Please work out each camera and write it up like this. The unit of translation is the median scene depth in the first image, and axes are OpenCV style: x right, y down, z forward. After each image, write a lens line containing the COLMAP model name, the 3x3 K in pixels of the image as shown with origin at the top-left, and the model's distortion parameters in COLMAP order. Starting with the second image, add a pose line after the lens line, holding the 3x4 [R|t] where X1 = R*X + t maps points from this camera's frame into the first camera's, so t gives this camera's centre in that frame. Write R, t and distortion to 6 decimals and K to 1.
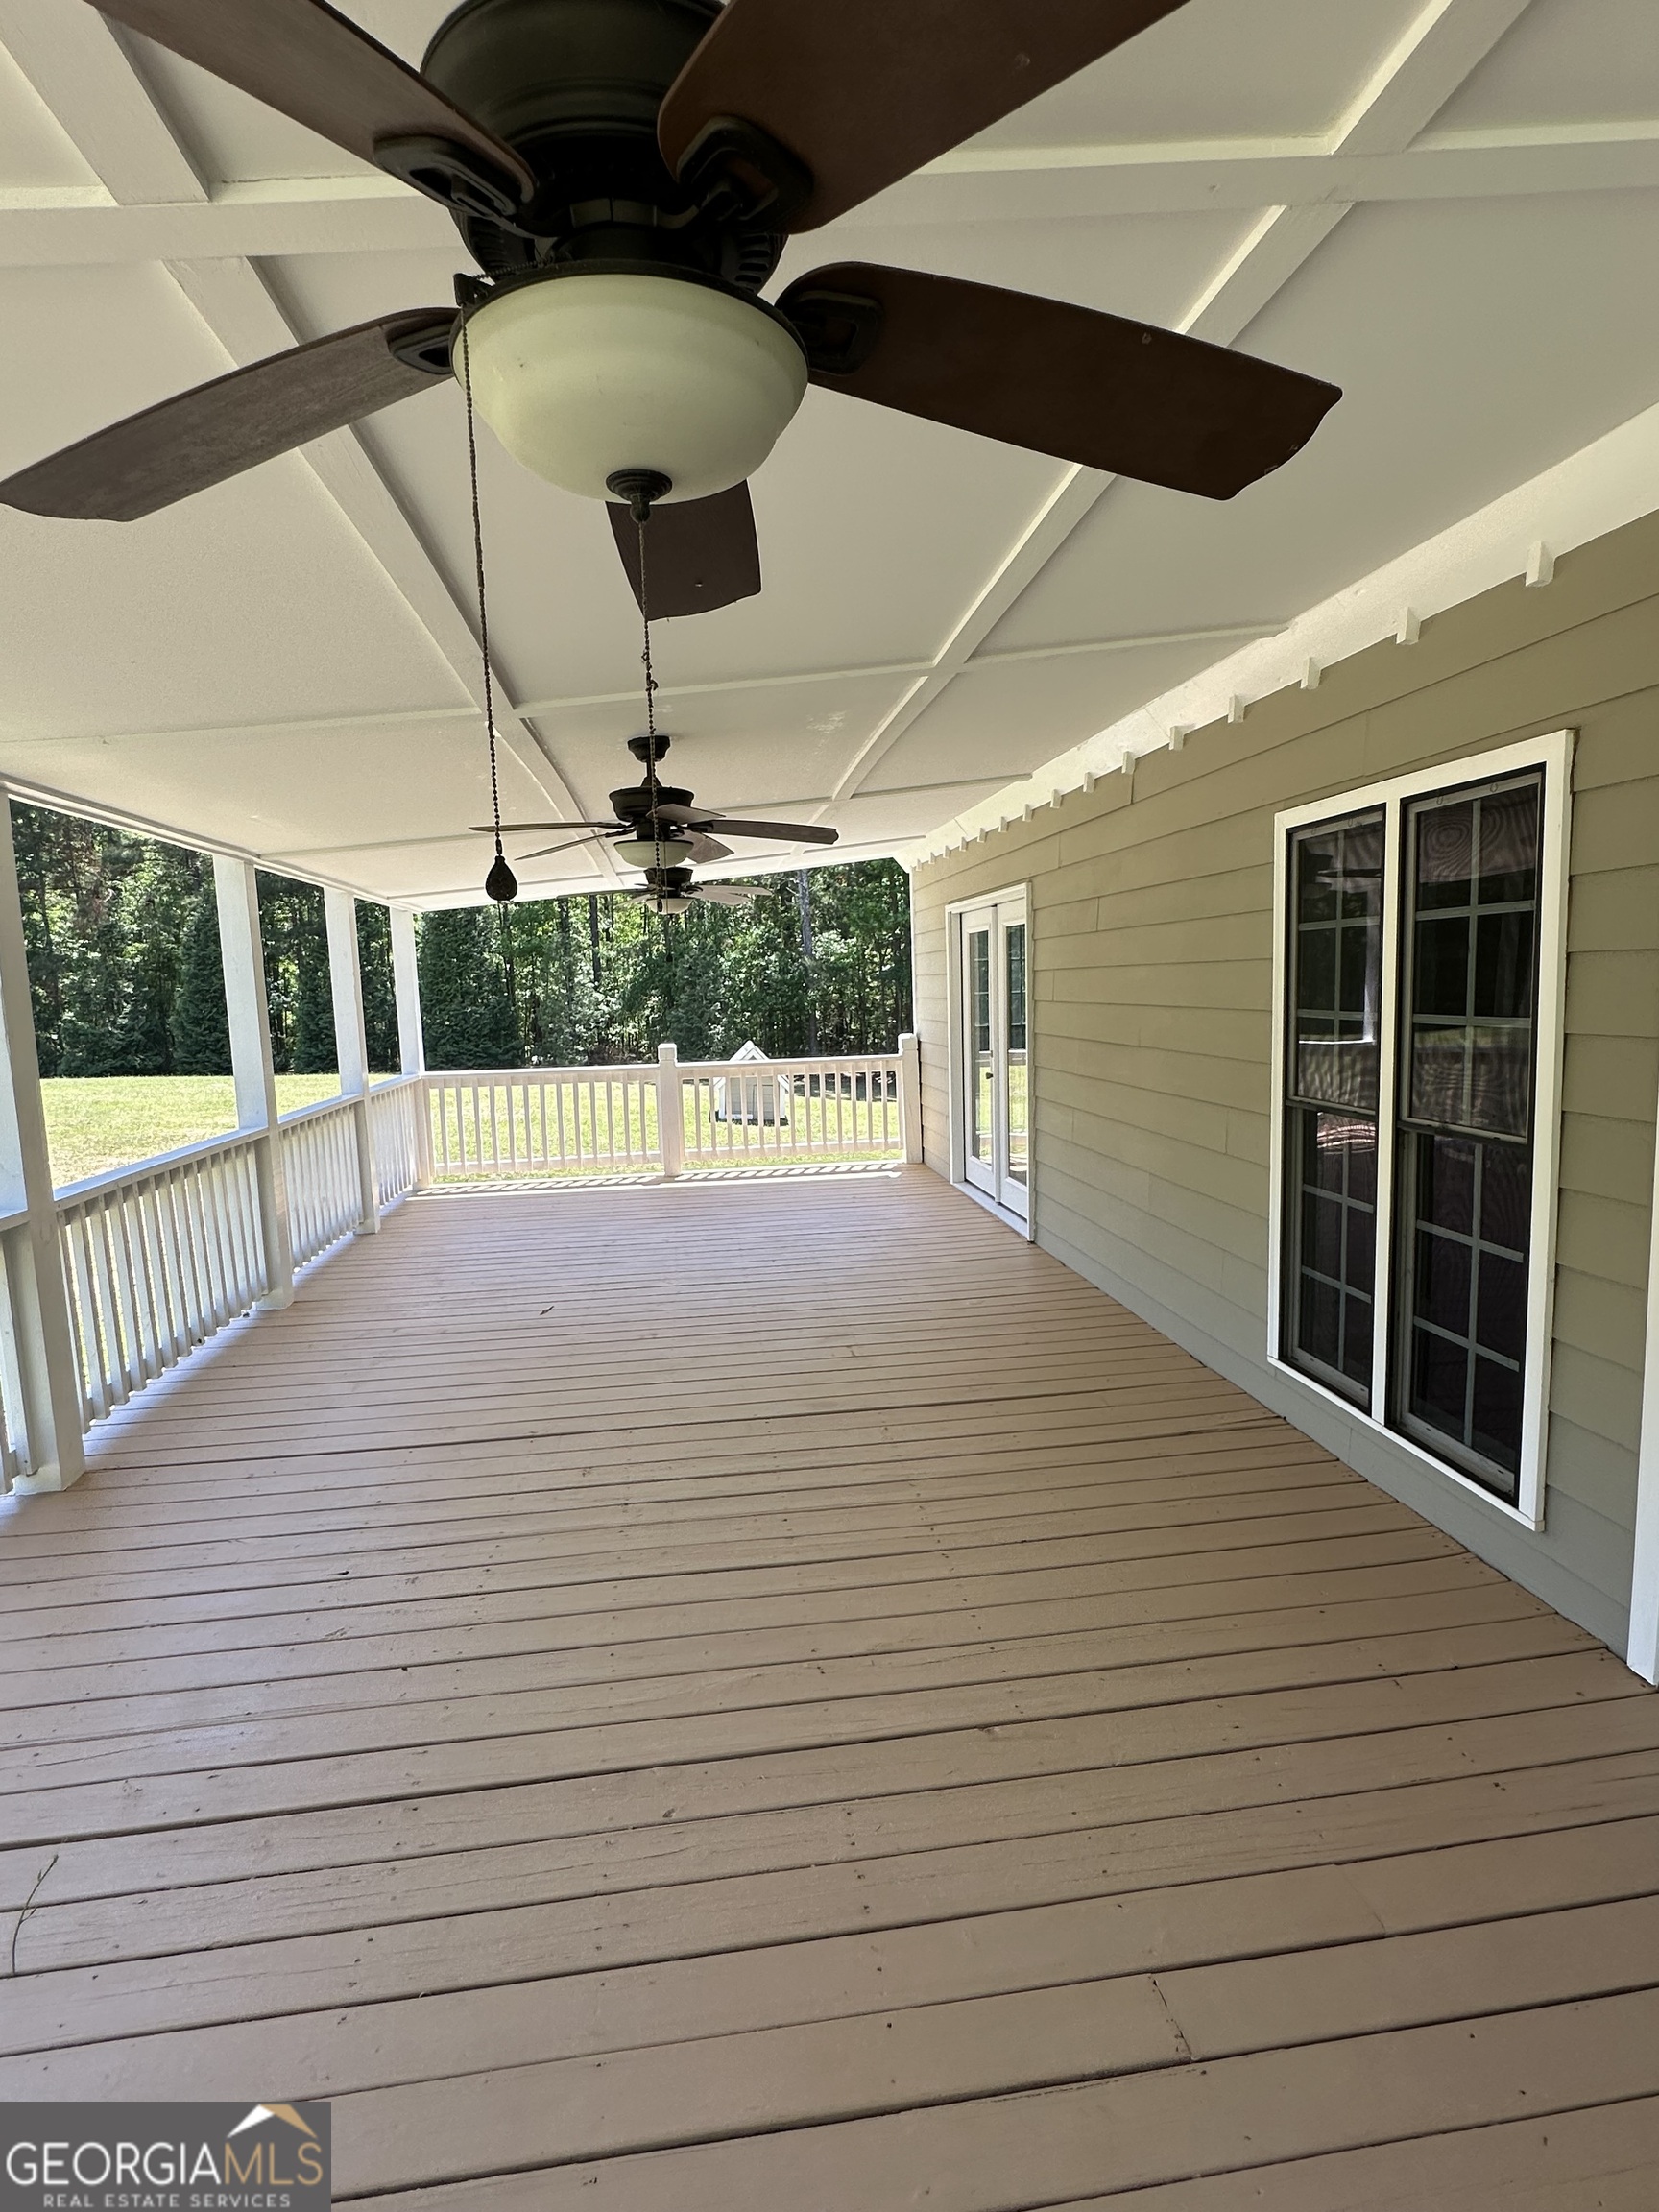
lens RADIAL K [[1099.4, 0, 837.4], [0, 1099.4, 1108.9], [0, 0, 1]] dist [-0.001869, 0.000071]
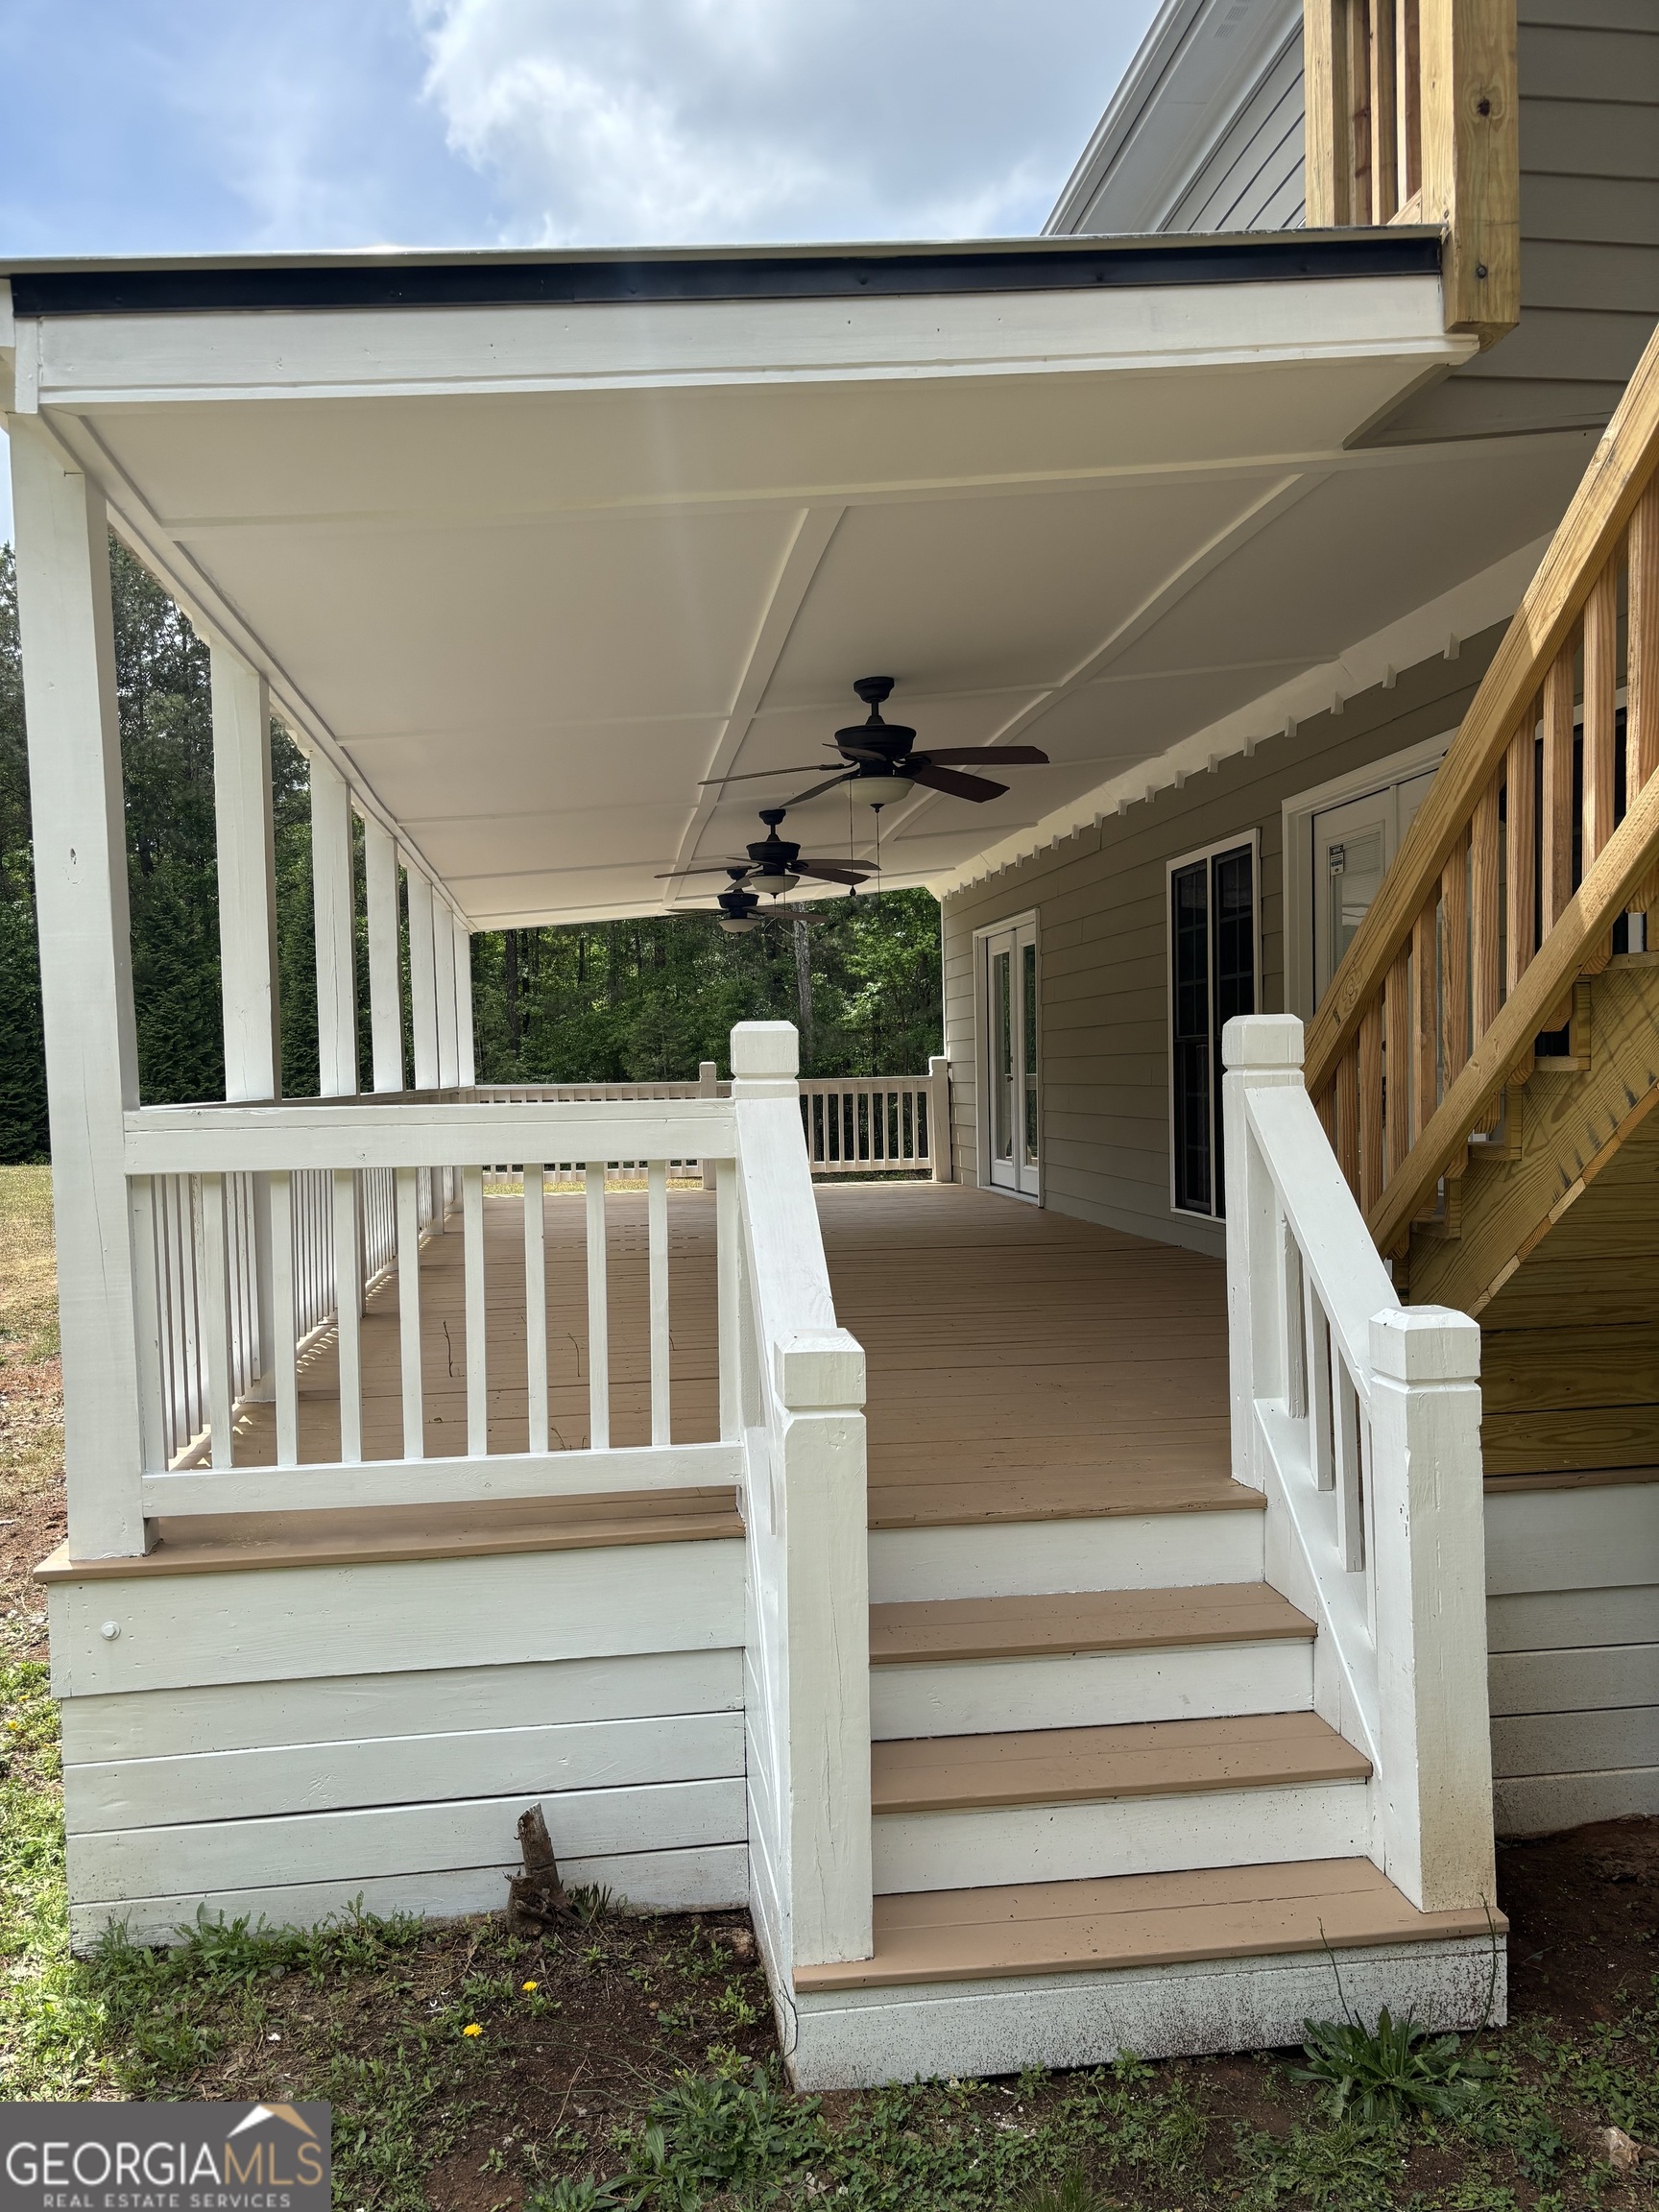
lens RADIAL K [[1674.9, 0, 821.7], [0, 1674.9, 1116.0], [0, 0, 1]] dist [0.006753, 0.000079]
pose [[0.999944, 0.008352, -0.006523, -0.049384], [-0.008902, 0.995959, -0.089369, 0.186561], [0.005750, 0.089422, 0.995977, -0.808506]]
